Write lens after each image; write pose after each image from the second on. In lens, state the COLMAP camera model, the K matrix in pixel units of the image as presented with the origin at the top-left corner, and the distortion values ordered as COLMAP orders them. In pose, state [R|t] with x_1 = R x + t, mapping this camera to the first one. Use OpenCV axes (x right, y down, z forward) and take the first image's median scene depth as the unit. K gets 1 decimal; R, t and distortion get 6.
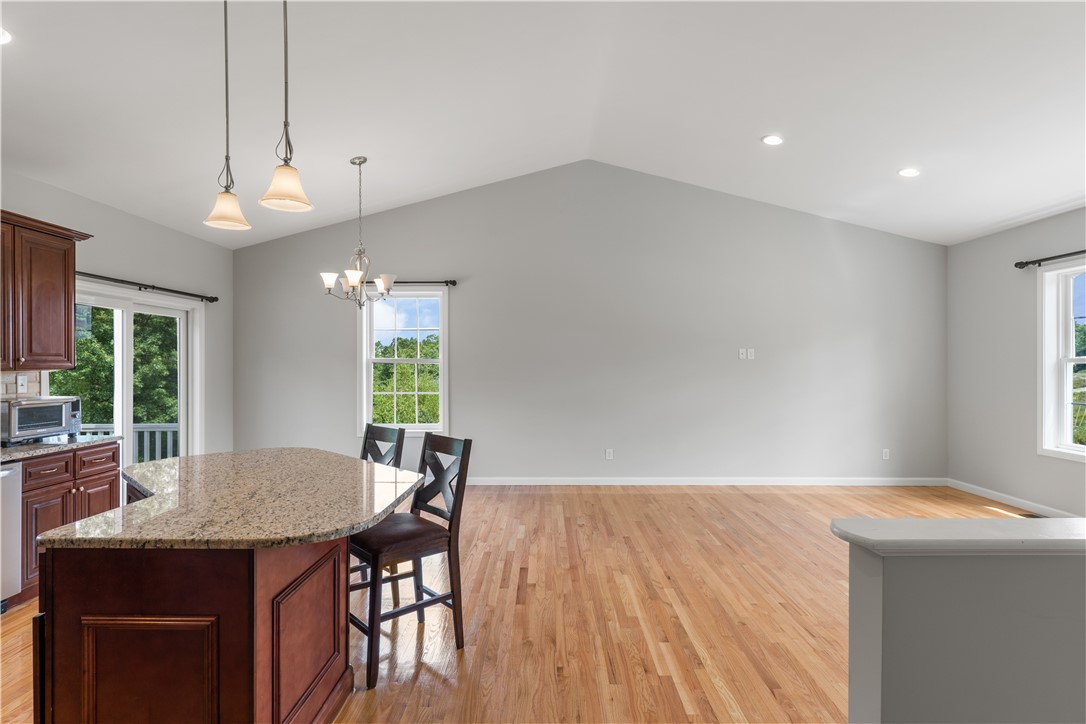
lens RADIAL K [[560.8, 0, 543.0], [0, 560.8, 362.0], [0, 0, 1]] dist [0.003512, -0.000046]
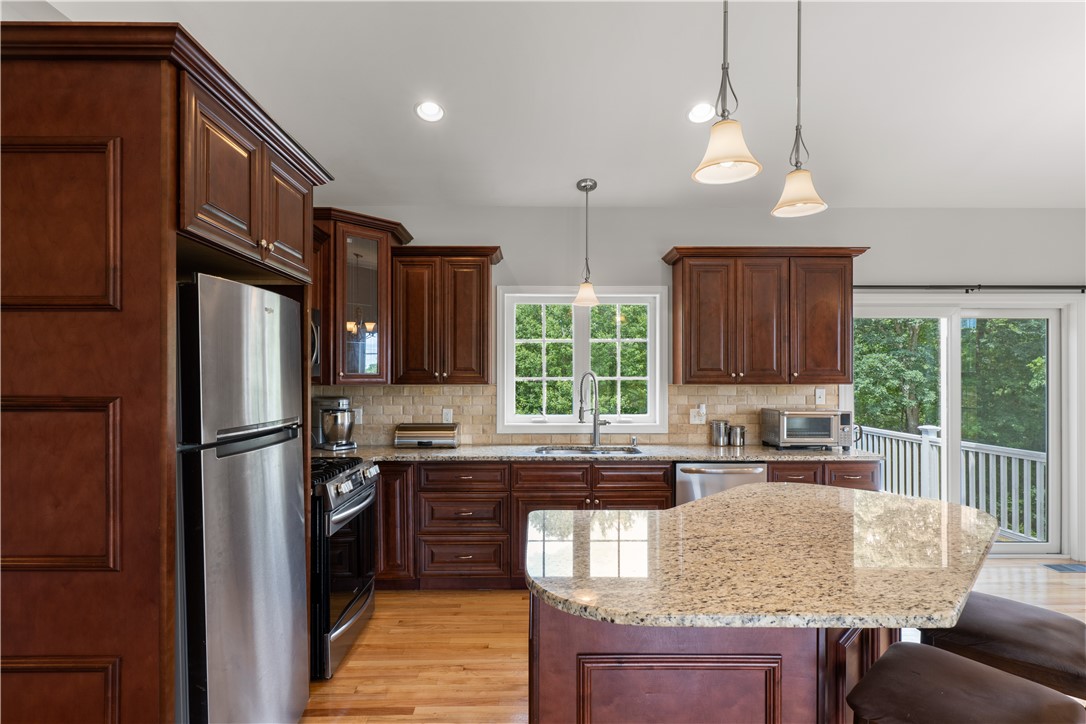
lens RADIAL K [[563.3, 0, 537.2], [0, 563.3, 375.8], [0, 0, 1]] dist [0.003213, 0.000459]
pose [[0.018461, -0.000742, -0.999829, 0.139851], [0.002961, 0.999995, -0.000687, -0.001905], [0.999825, -0.002948, 0.018463, 0.331758]]
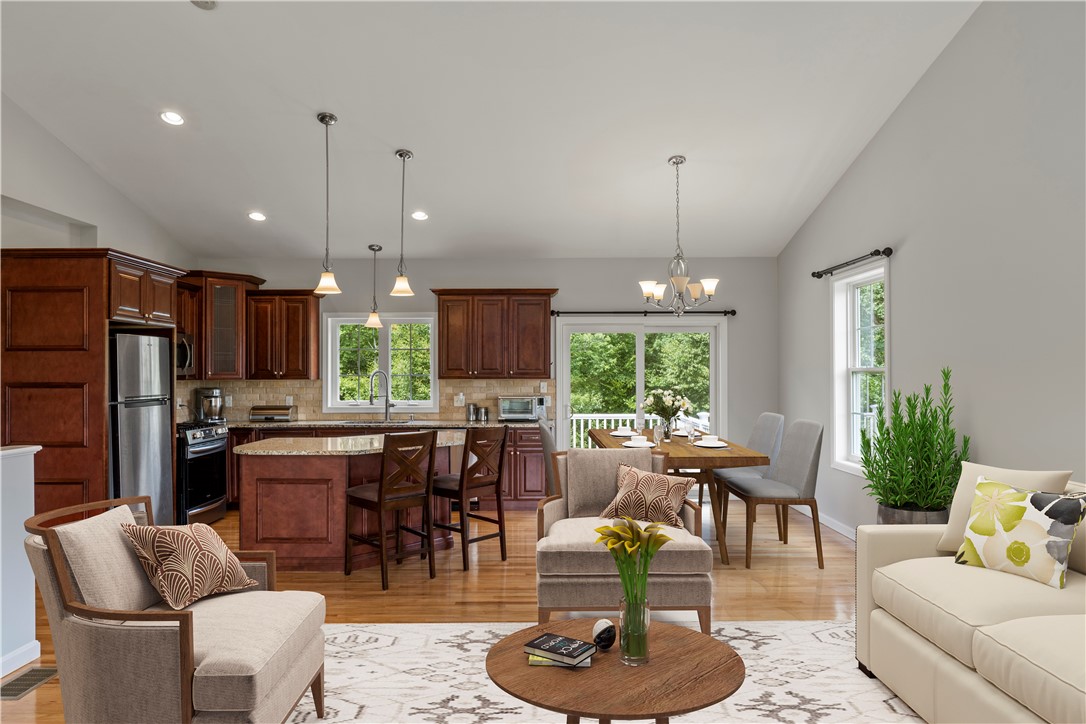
lens RADIAL K [[697.3, 0, 537.5], [0, 697.3, 368.2], [0, 0, 1]] dist [-0.004187, -0.000265]
pose [[0.003068, -0.006470, -0.999974, 0.859442], [0.005309, 0.999965, -0.006453, -0.002359], [0.999981, -0.005289, 0.003103, 0.771328]]
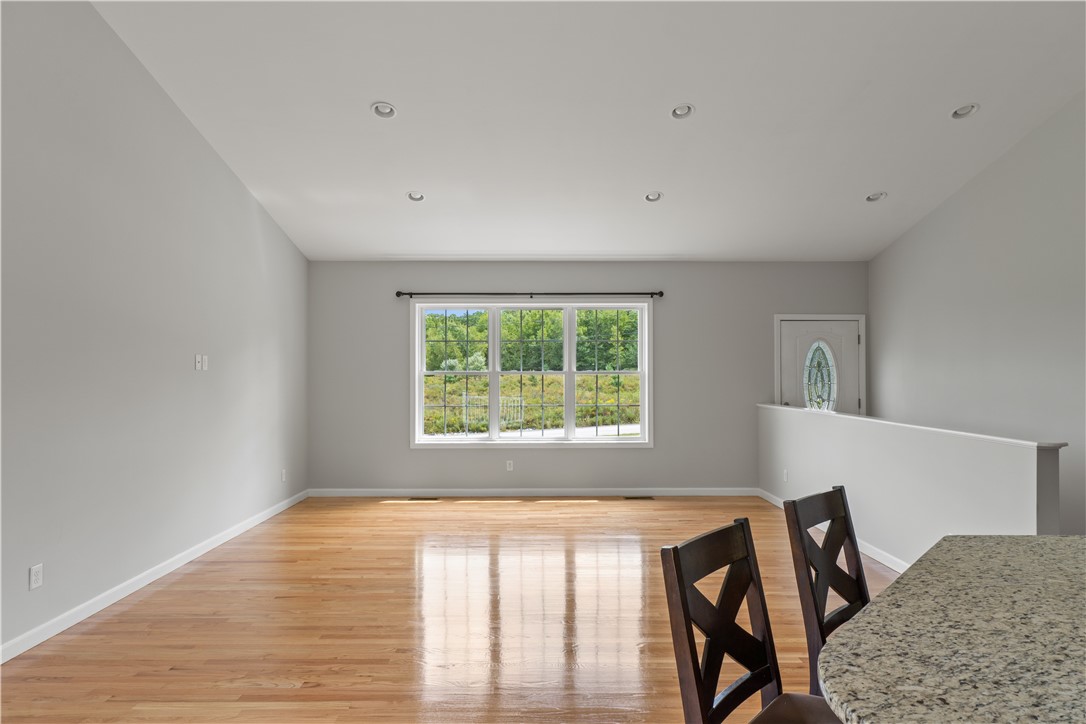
lens RADIAL K [[610.1, 0, 539.6], [0, 610.1, 365.2], [0, 0, 1]] dist [0.000904, -0.000417]
pose [[-0.007473, 0.014295, 0.999870, -0.509383], [-0.000876, 0.999897, -0.014302, -0.001173], [-0.999972, -0.000983, -0.007460, 0.785279]]
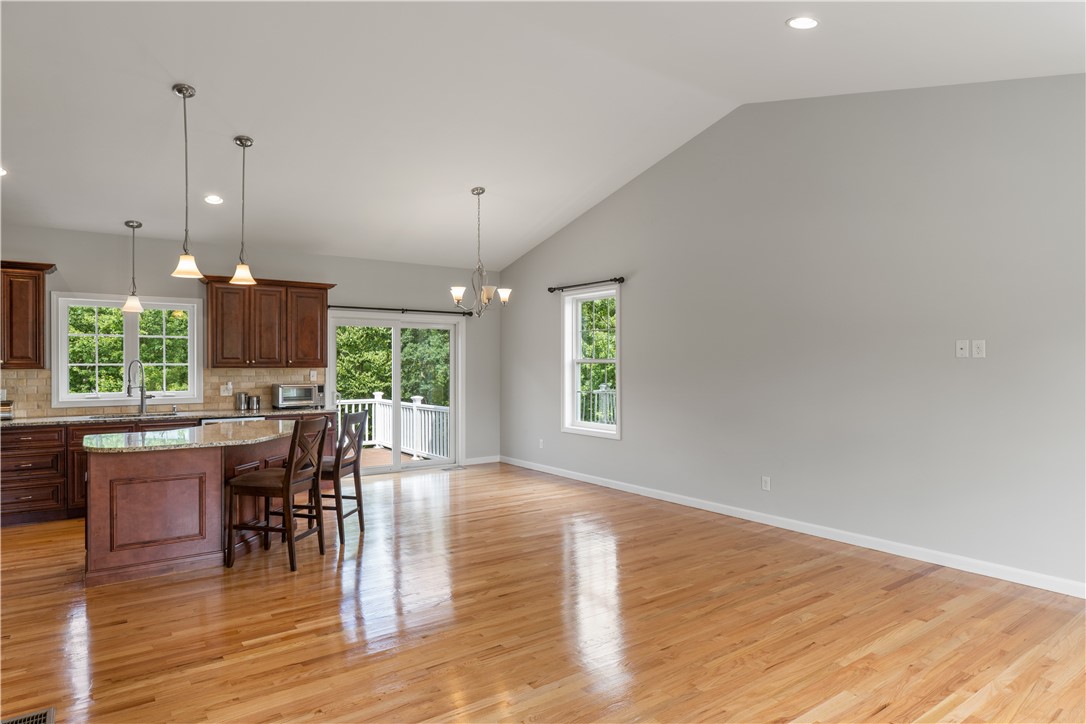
lens RADIAL K [[634.9, 0, 542.5], [0, 634.9, 366.0], [0, 0, 1]] dist [-0.005835, -0.001288]
pose [[0.593937, 0.005044, -0.804496, 0.834509], [0.002021, 0.999968, 0.007762, -0.003272], [0.804509, -0.006236, 0.593908, 0.323719]]
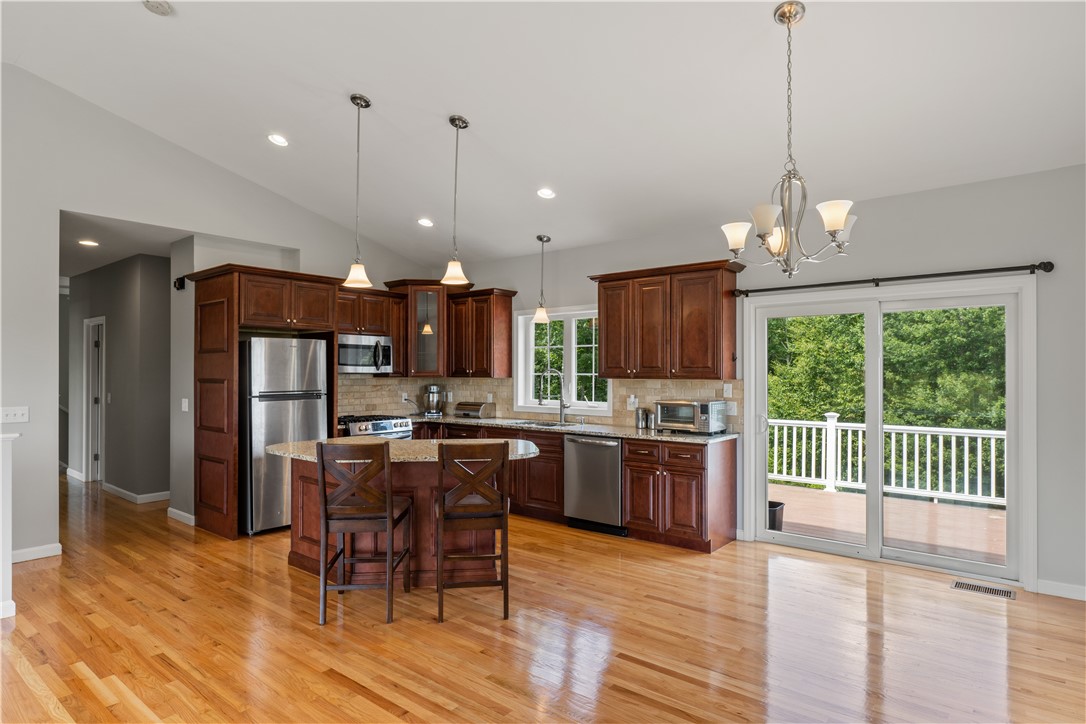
lens RADIAL K [[604.6, 0, 540.1], [0, 604.6, 368.6], [0, 0, 1]] dist [-0.003162, -0.000492]
pose [[-0.633383, -0.003499, -0.773831, 0.298287], [0.003046, 0.999971, -0.007014, -0.000800], [0.773833, -0.006800, -0.633354, 1.207601]]
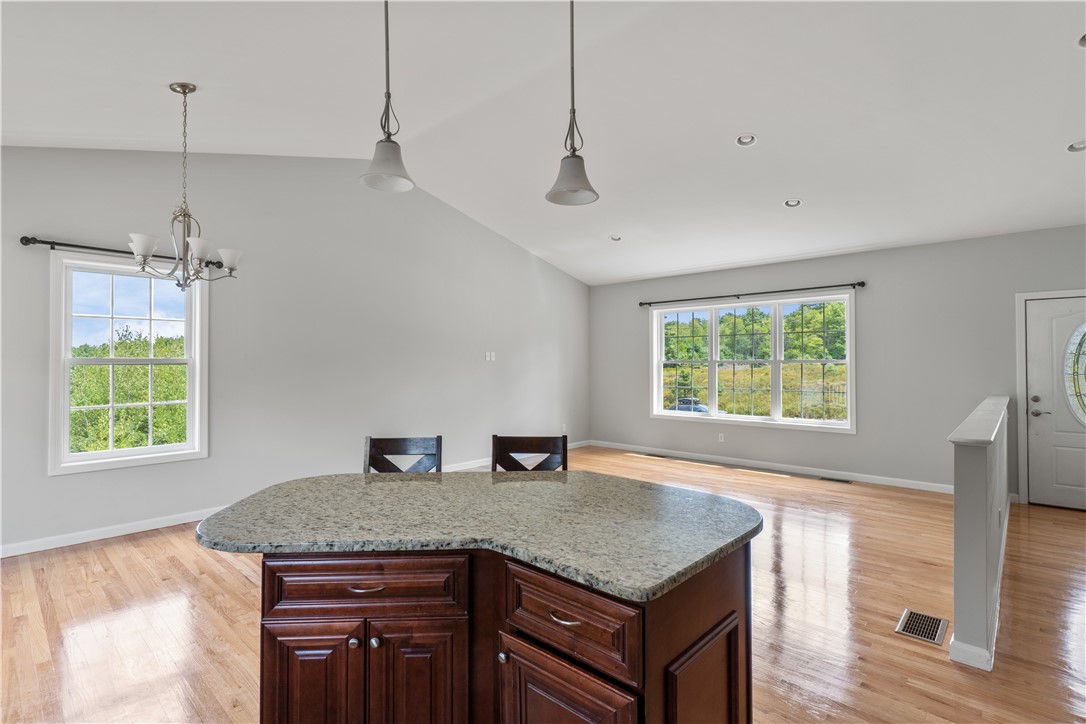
lens RADIAL K [[516.1, 0, 540.4], [0, 516.1, 359.1], [0, 0, 1]] dist [0.002573, 0.001102]
pose [[0.680251, 0.004824, 0.732963, -0.511262], [-0.000170, 0.999979, -0.006424, -0.001617], [-0.732979, 0.004245, 0.680238, 0.206494]]
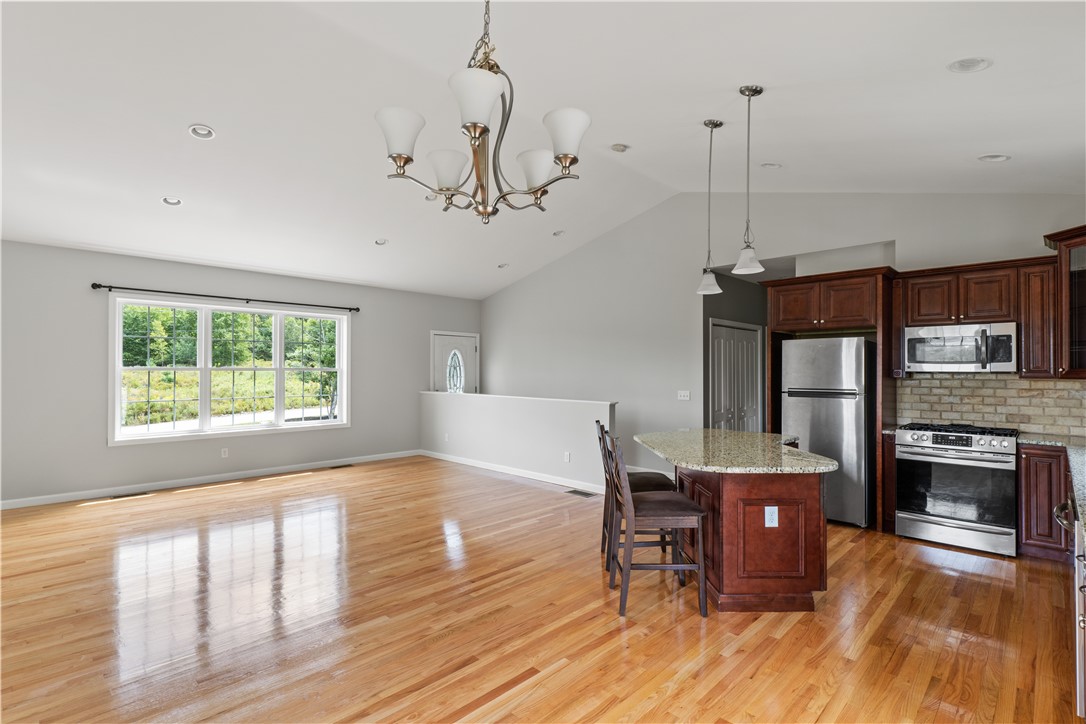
lens RADIAL K [[513.2, 0, 535.1], [0, 513.2, 364.6], [0, 0, 1]] dist [0.001875, 0.000469]
pose [[-0.708821, 0.006849, 0.705355, -0.590985], [-0.003376, 0.999908, -0.013102, -0.000361], [-0.705380, -0.011668, -0.708733, 1.231926]]
